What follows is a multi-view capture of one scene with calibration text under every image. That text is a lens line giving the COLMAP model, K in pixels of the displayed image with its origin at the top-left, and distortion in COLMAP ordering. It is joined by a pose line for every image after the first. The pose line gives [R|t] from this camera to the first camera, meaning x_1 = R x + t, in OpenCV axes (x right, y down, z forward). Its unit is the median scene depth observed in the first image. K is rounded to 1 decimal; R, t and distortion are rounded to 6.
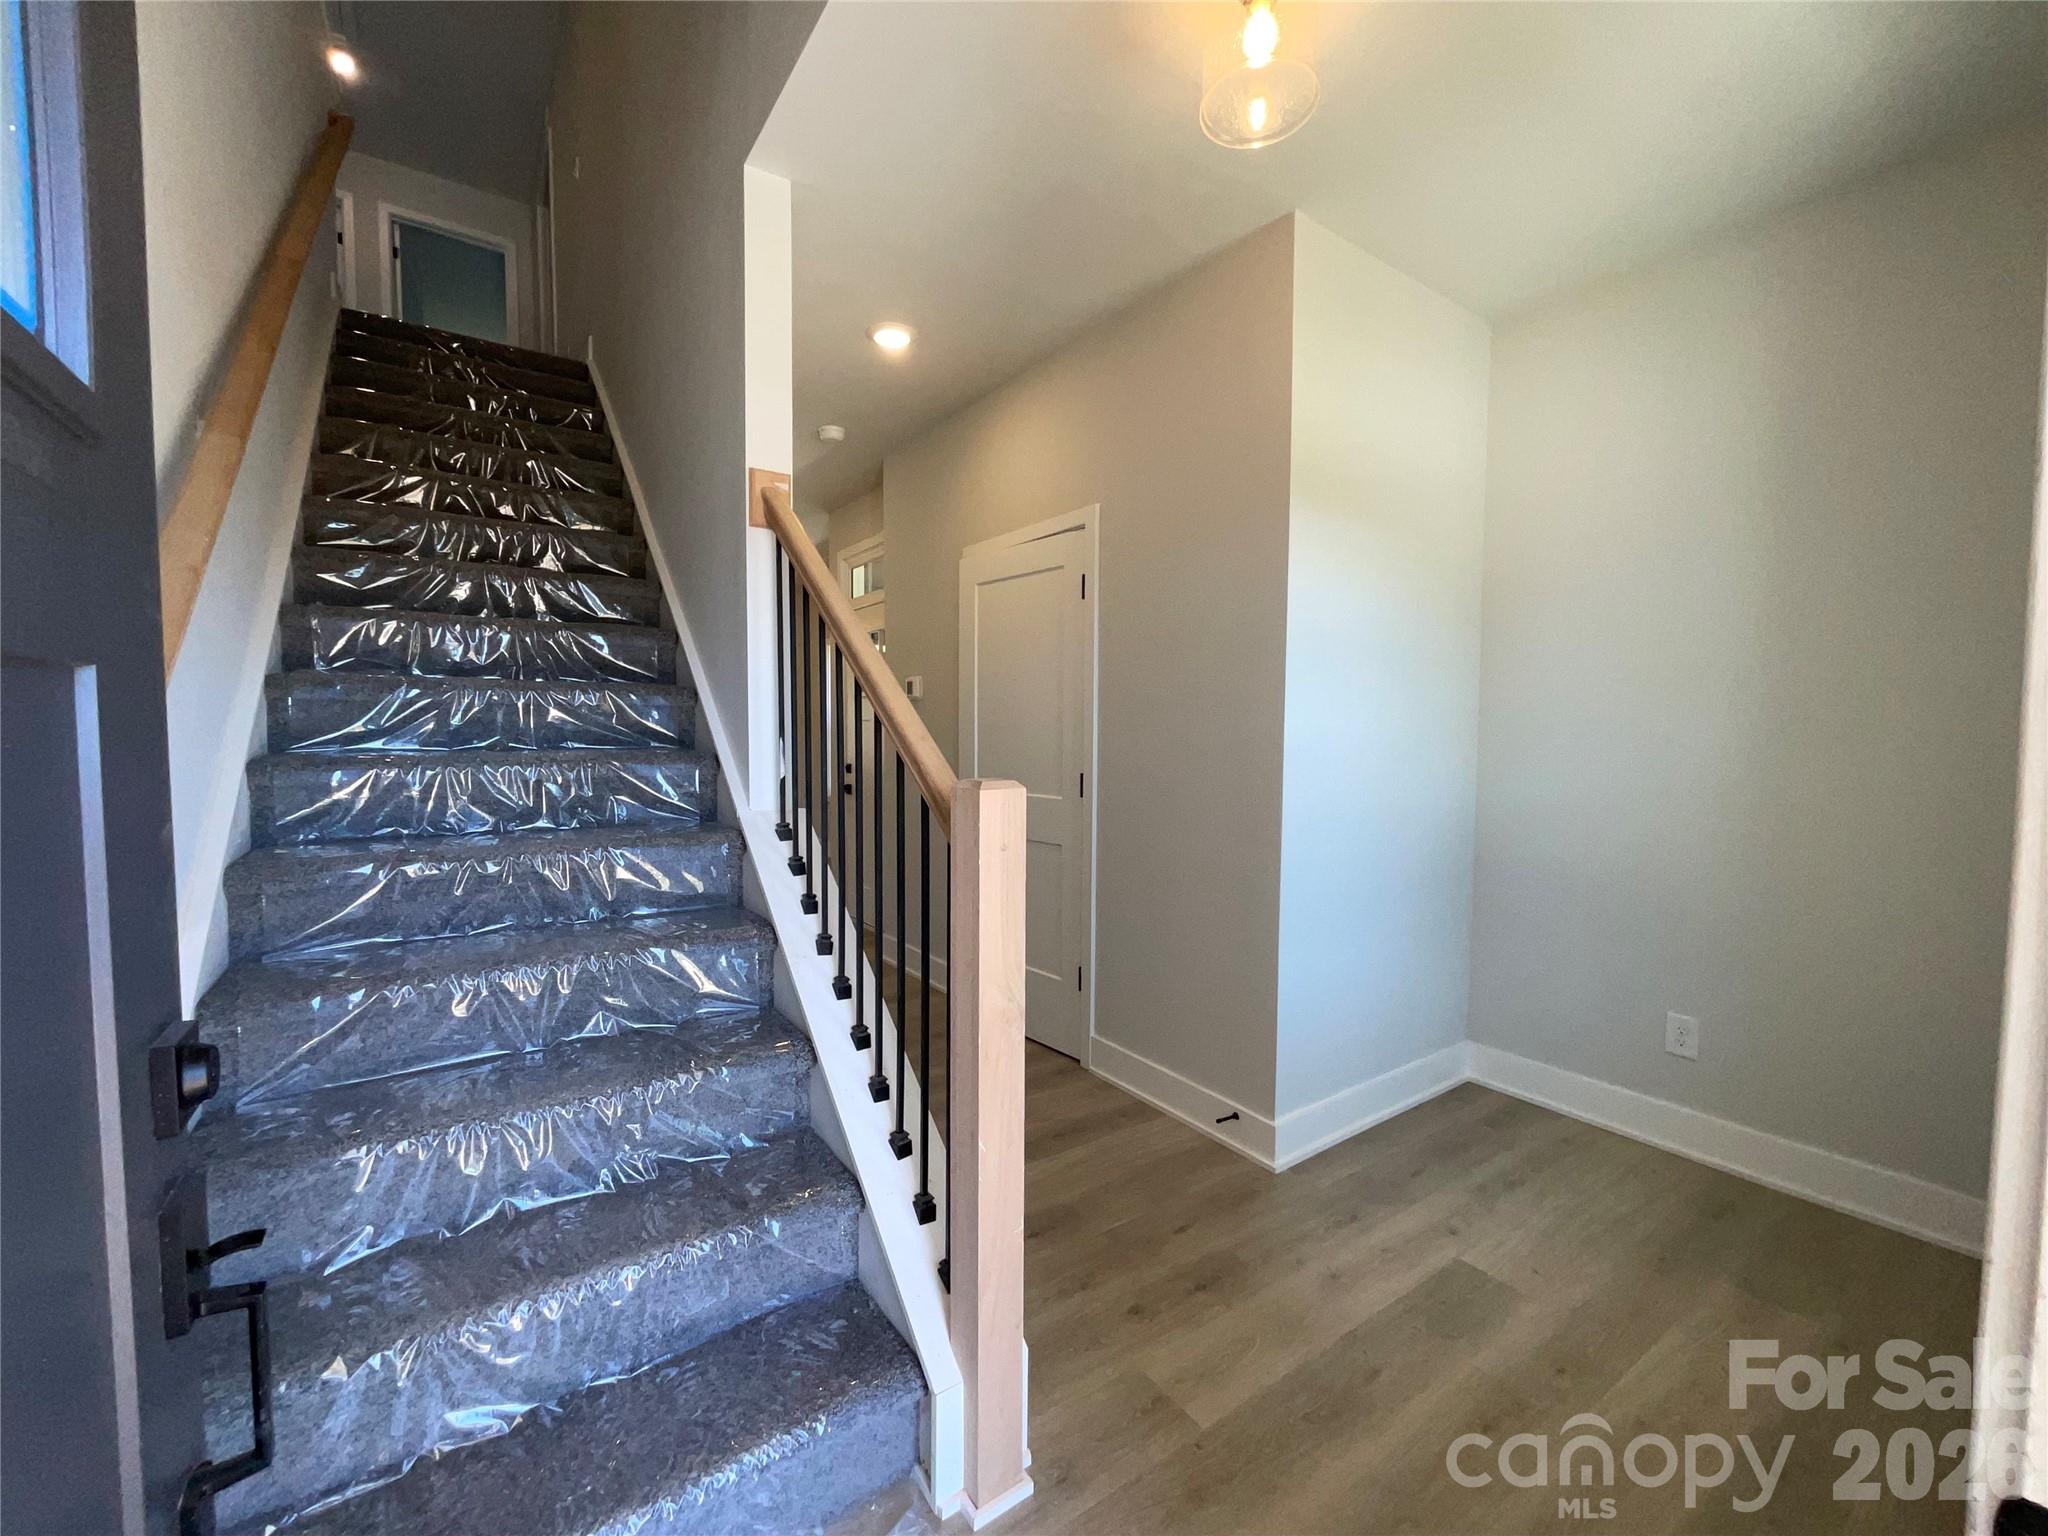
lens RADIAL K [[834.6, 0, 1029.5], [0, 834.6, 768.5], [0, 0, 1]] dist [-0.000020, 0.000108]
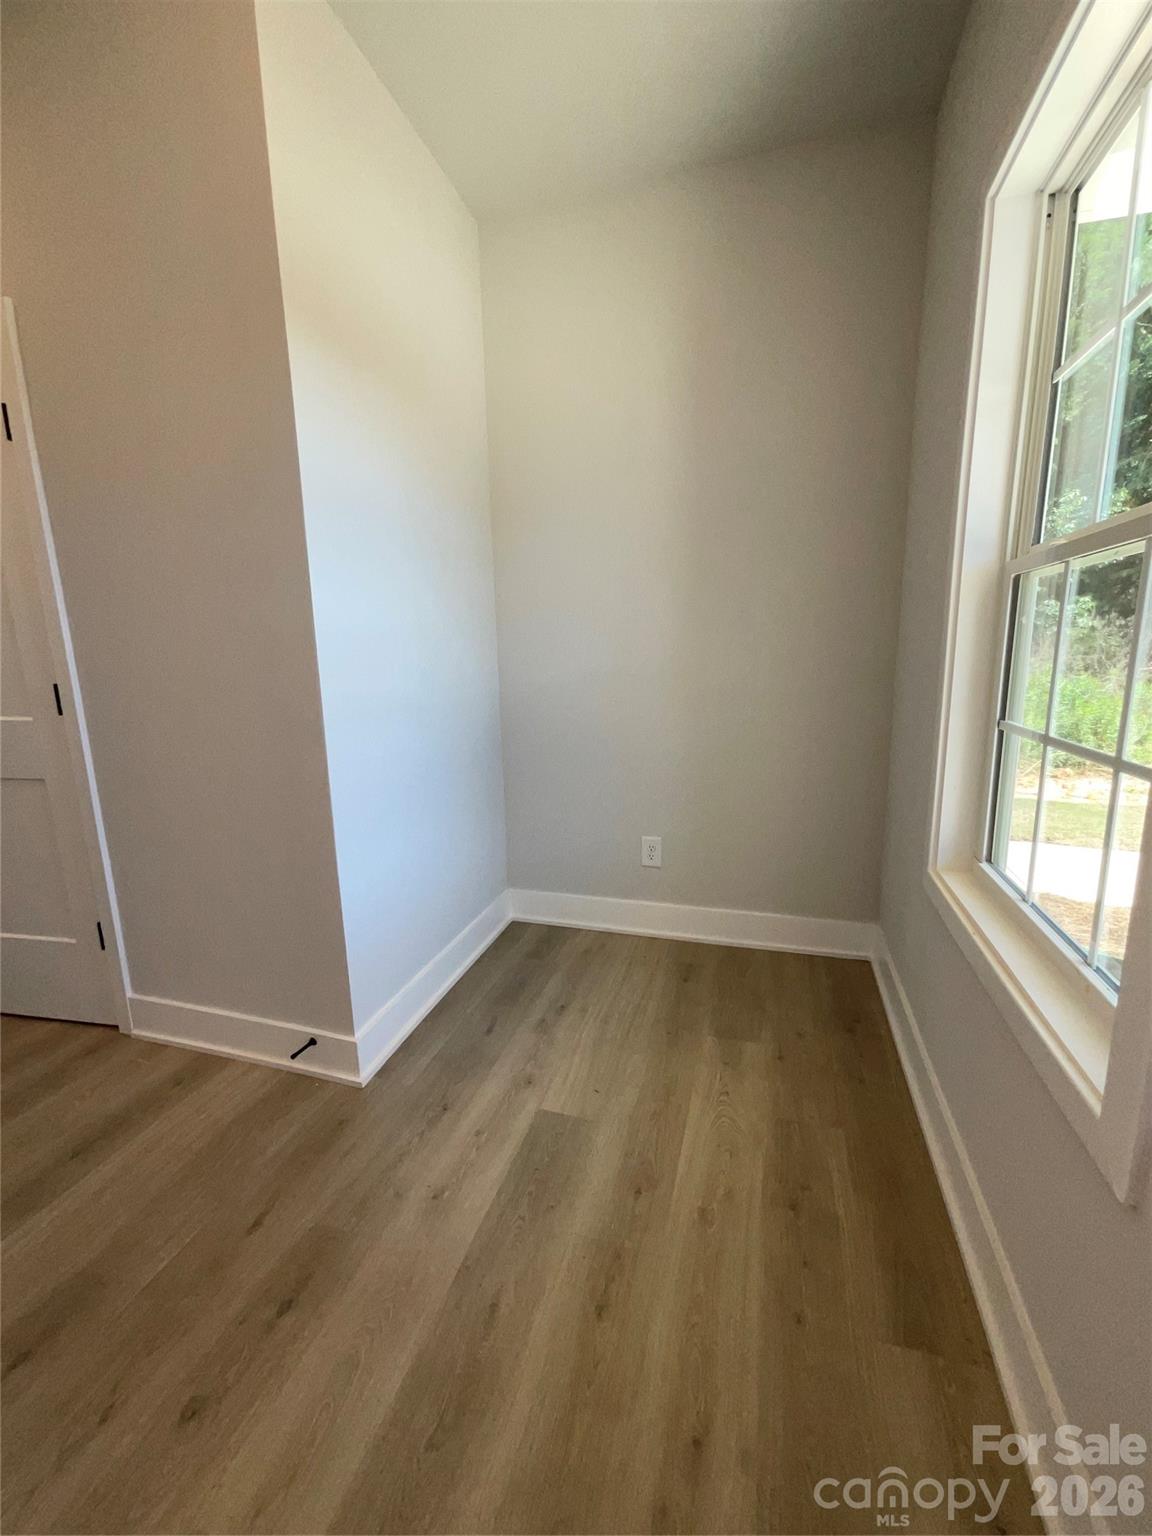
lens RADIAL K [[626.0, 0, 576.0], [0, 626.0, 768.0], [0, 0, 1]] dist [-0.000020, 0.000108]
pose [[0.788418, -0.140960, 0.598771, 0.108339], [0.057371, 0.985998, 0.156577, 0.024663], [-0.612459, -0.089096, 0.785466, 0.313978]]
